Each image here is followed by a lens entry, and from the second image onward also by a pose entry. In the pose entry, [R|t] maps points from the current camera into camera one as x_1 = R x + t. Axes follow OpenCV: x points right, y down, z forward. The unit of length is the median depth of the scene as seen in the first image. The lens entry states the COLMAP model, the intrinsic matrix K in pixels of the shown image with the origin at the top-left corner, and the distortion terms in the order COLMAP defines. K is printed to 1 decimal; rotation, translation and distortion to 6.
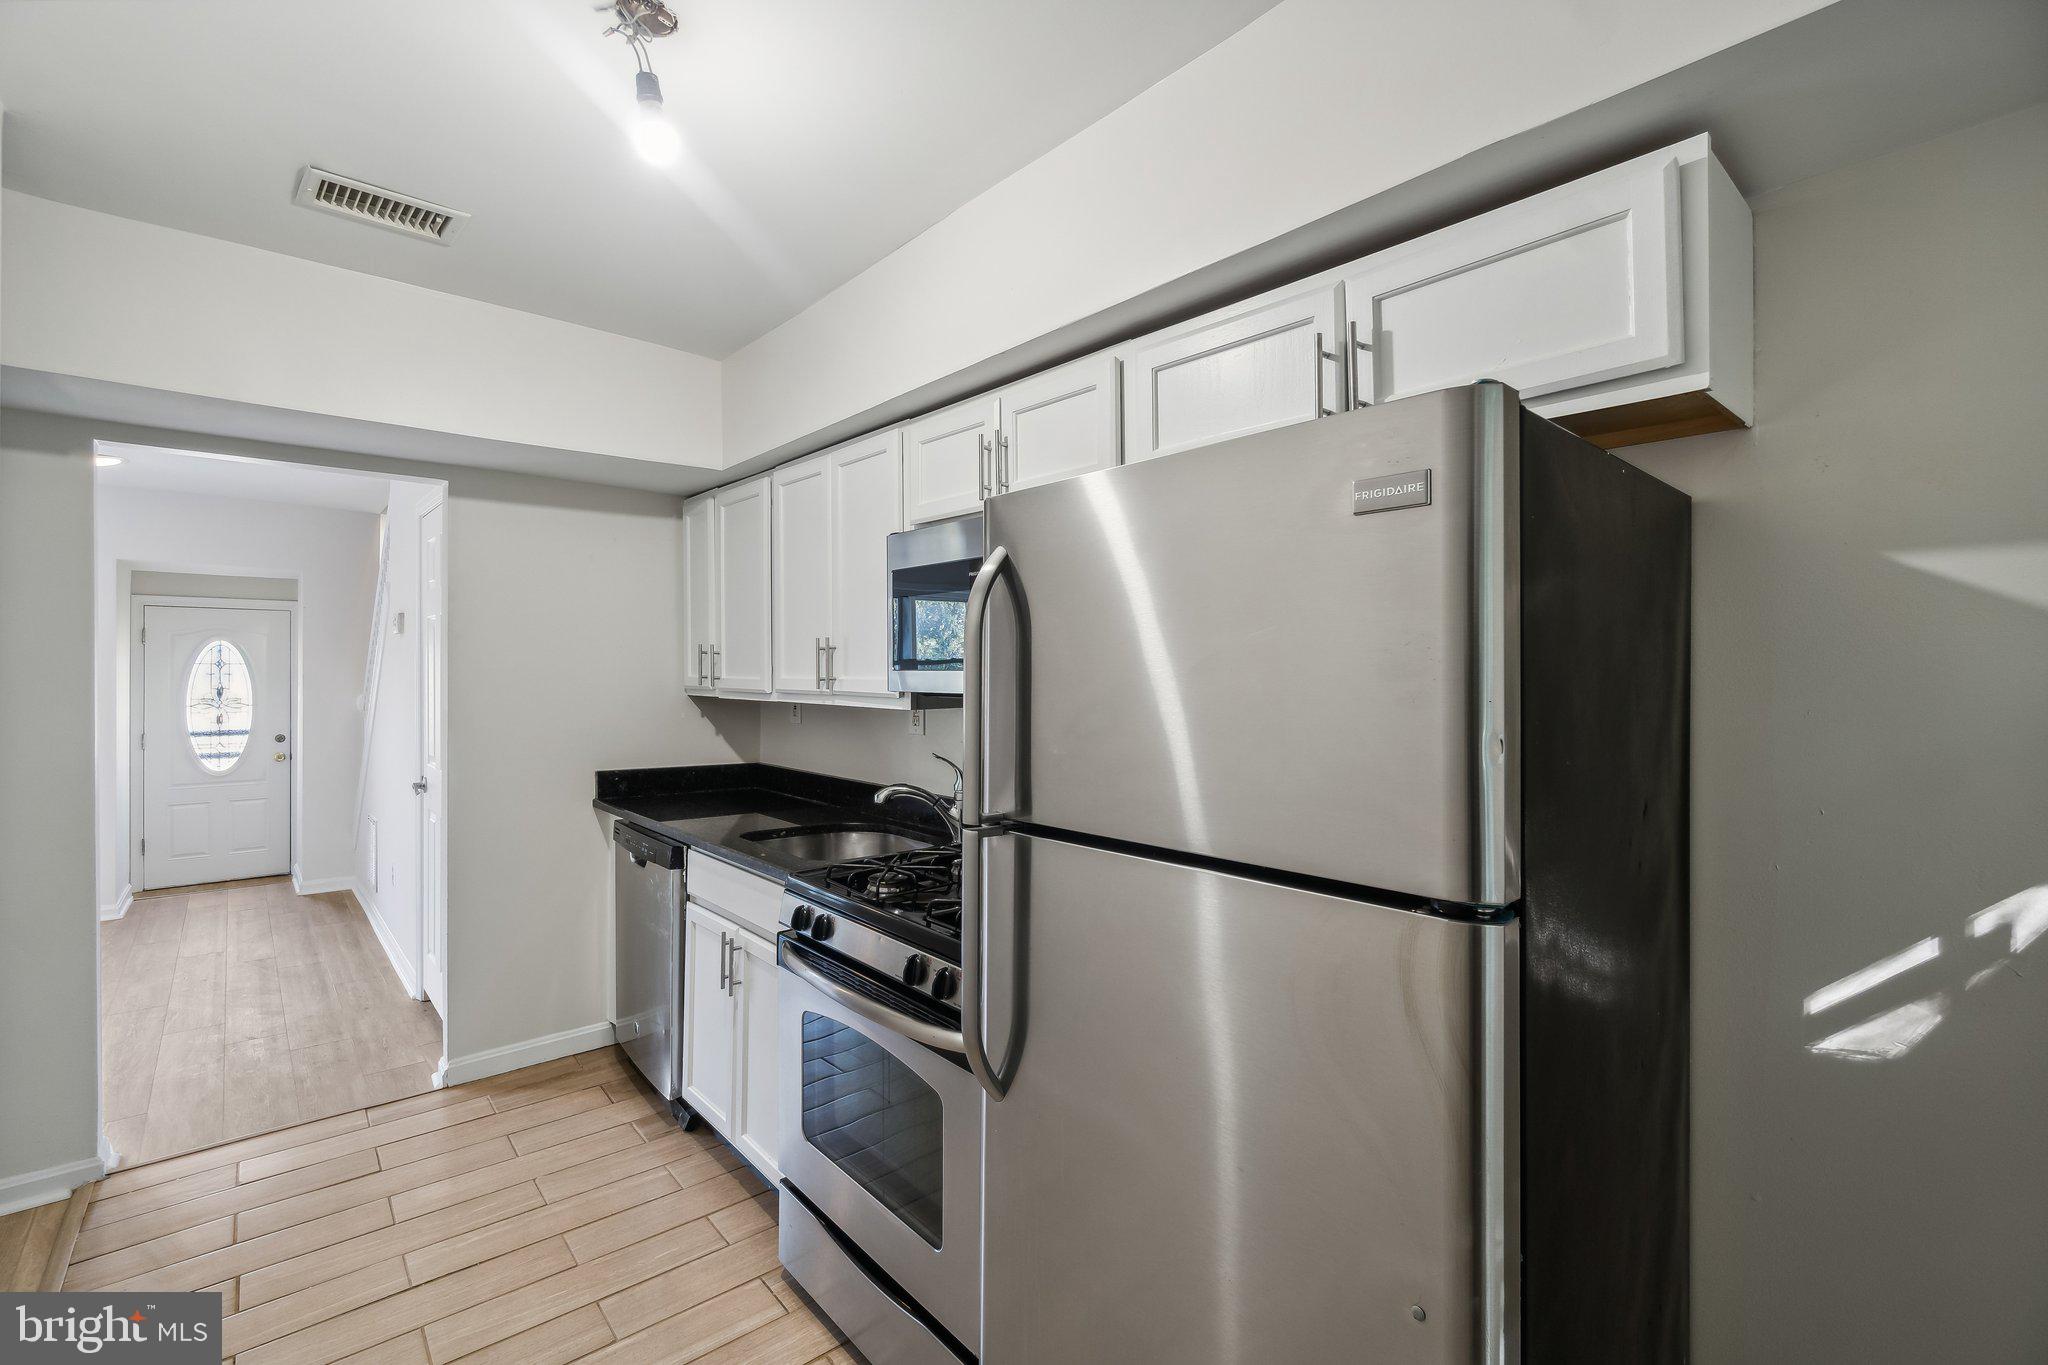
lens RADIAL K [[886.9, 0, 1024.0], [0, 886.9, 682.5], [0, 0, 1]] dist [-0.002286, 0.000336]
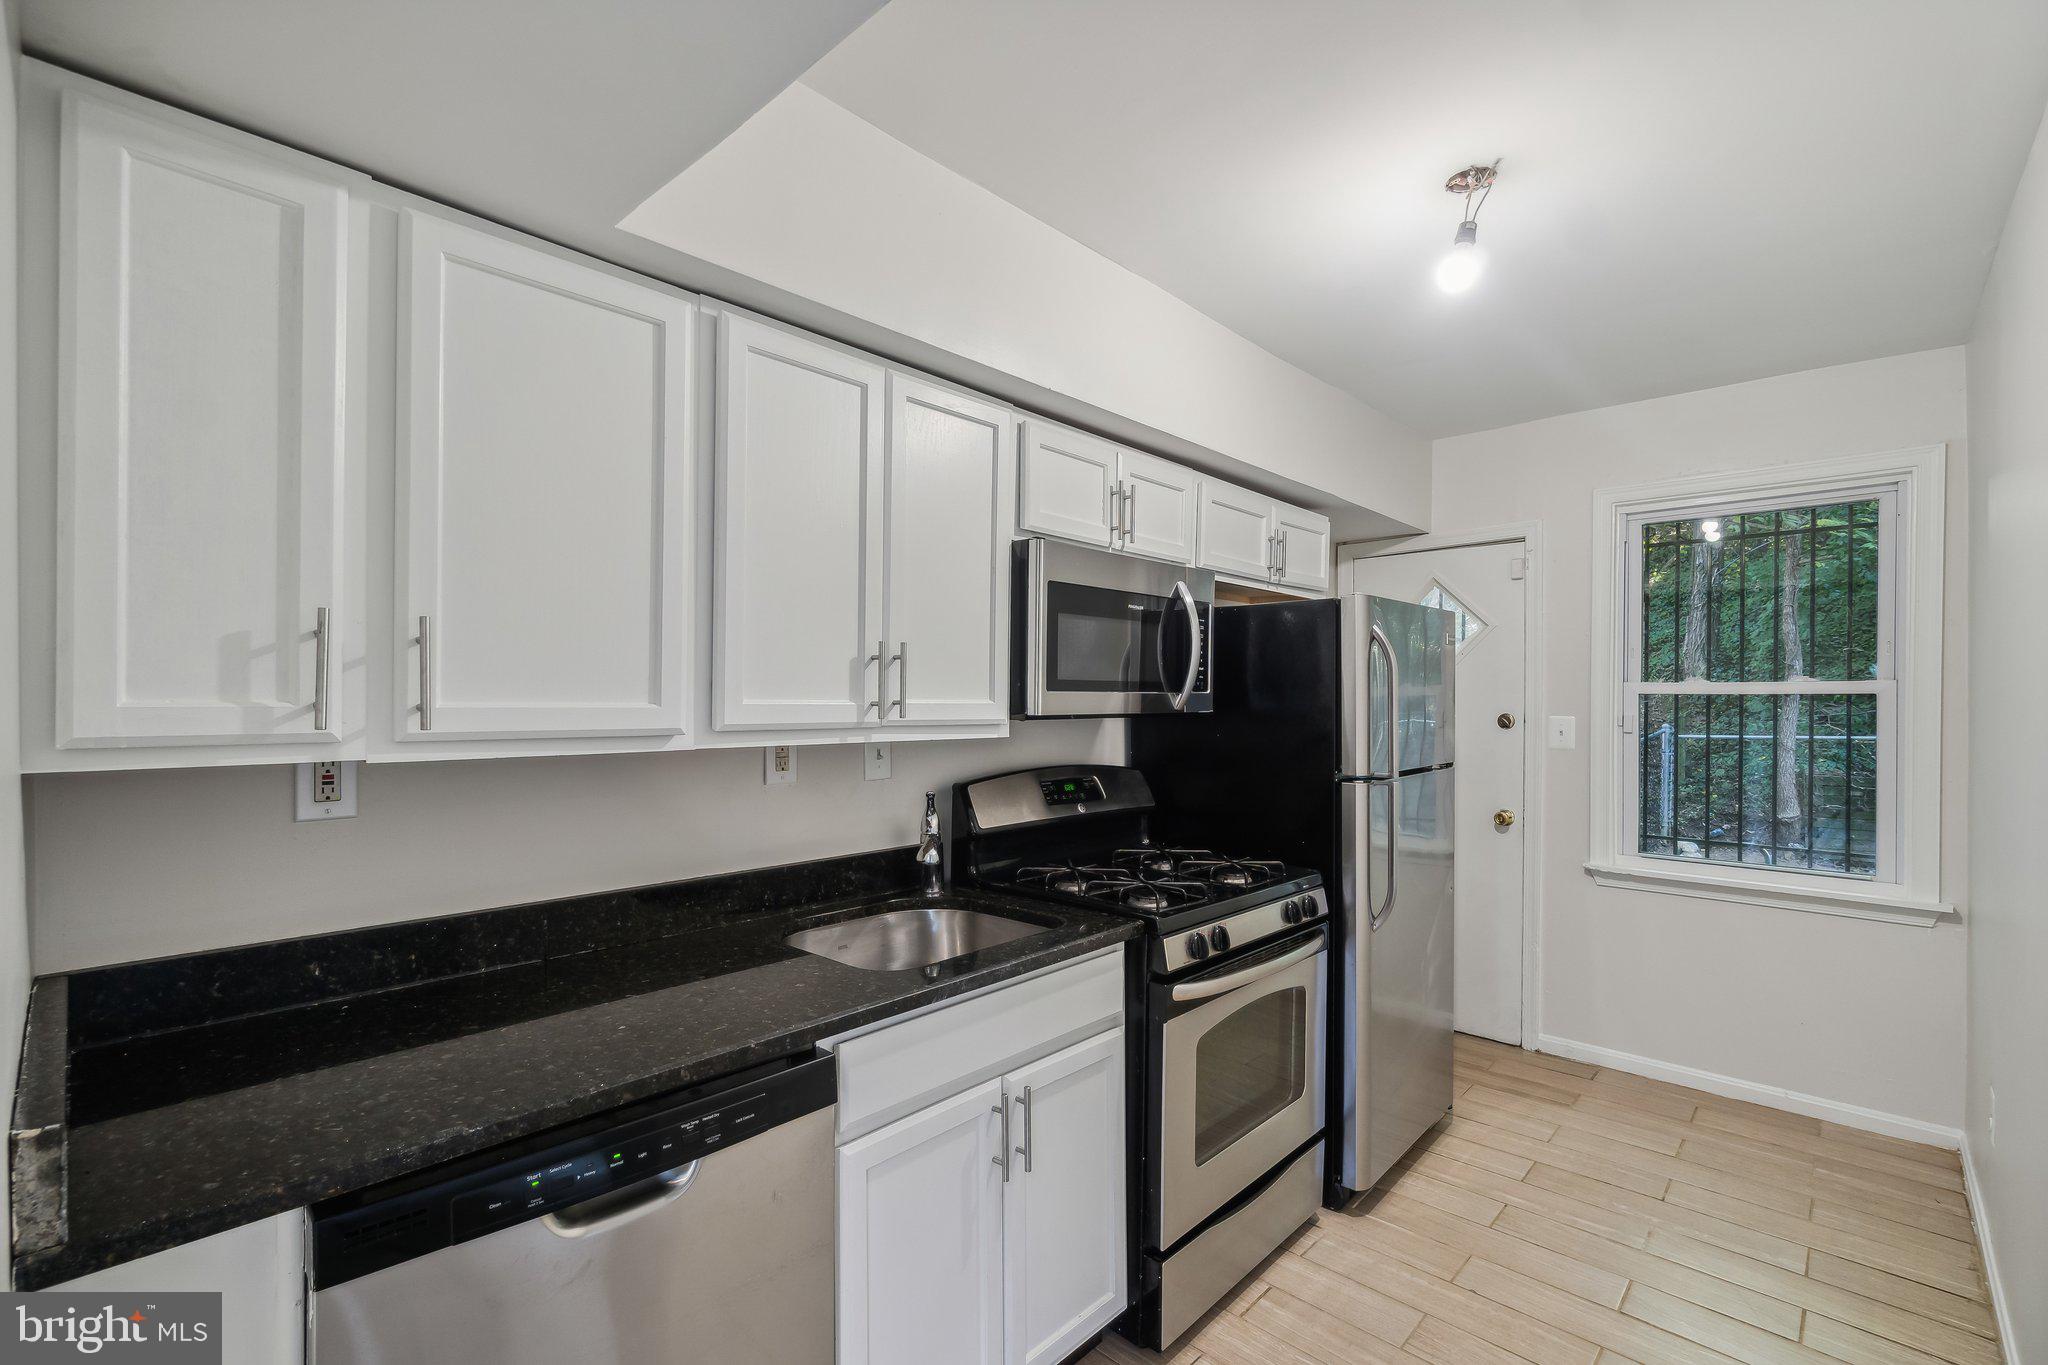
lens RADIAL K [[886.9, 0, 1024.0], [0, 886.9, 682.5], [0, 0, 1]] dist [-0.002286, 0.000336]
pose [[-0.084500, 0.000748, 0.996423, -1.145368], [0.001009, 0.999999, -0.000665, -0.023952], [-0.996423, 0.000949, -0.084501, 1.203630]]
